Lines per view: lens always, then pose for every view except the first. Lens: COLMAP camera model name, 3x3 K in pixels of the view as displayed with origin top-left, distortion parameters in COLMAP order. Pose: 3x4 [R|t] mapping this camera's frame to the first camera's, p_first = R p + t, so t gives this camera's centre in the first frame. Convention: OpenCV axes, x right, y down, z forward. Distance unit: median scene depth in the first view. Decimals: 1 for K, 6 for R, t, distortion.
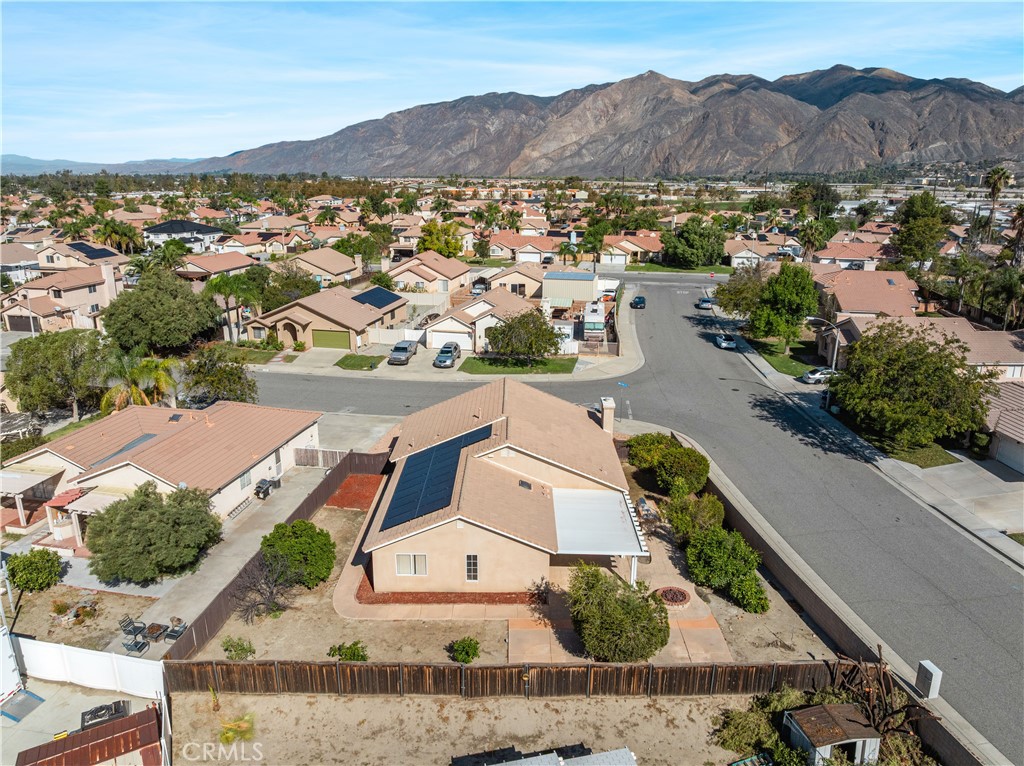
lens RADIAL K [[716.8, 0, 515.0], [0, 716.8, 381.0], [0, 0, 1]] dist [-0.044066, -0.000801]
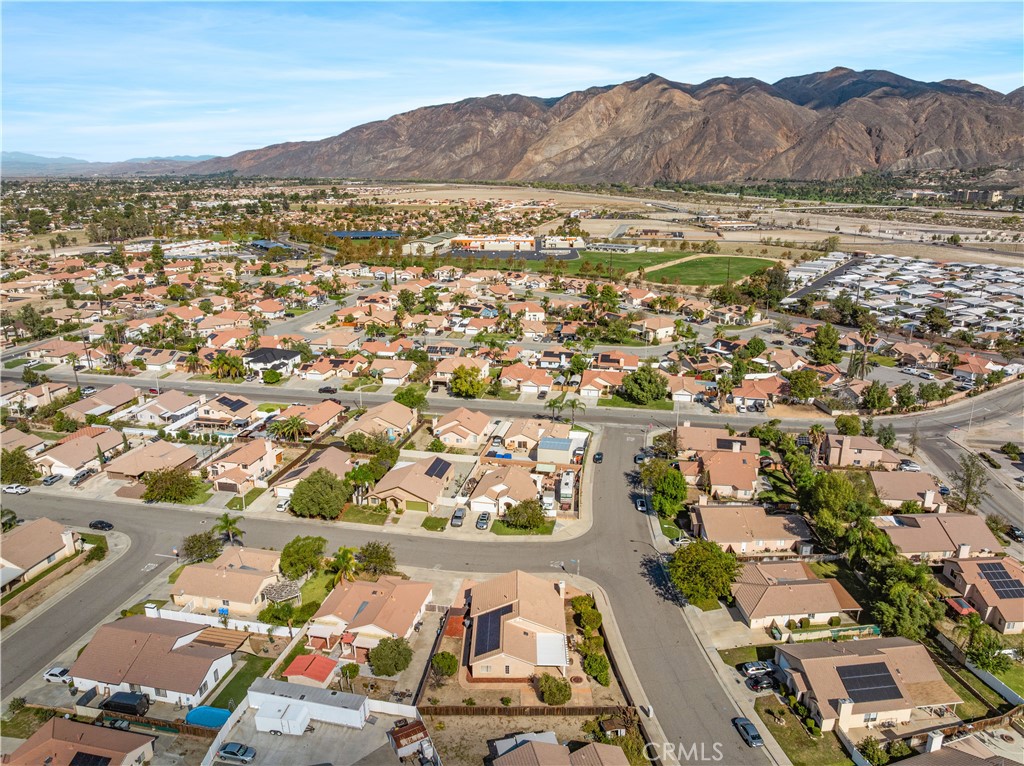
lens RADIAL K [[716.8, 0, 515.0], [0, 716.8, 381.0], [0, 0, 1]] dist [-0.044066, -0.000801]
pose [[0.999984, -0.002716, -0.004921, -0.002395], [0.002747, 0.999976, 0.006348, -0.179741], [0.004904, -0.006362, 0.999968, -0.362671]]
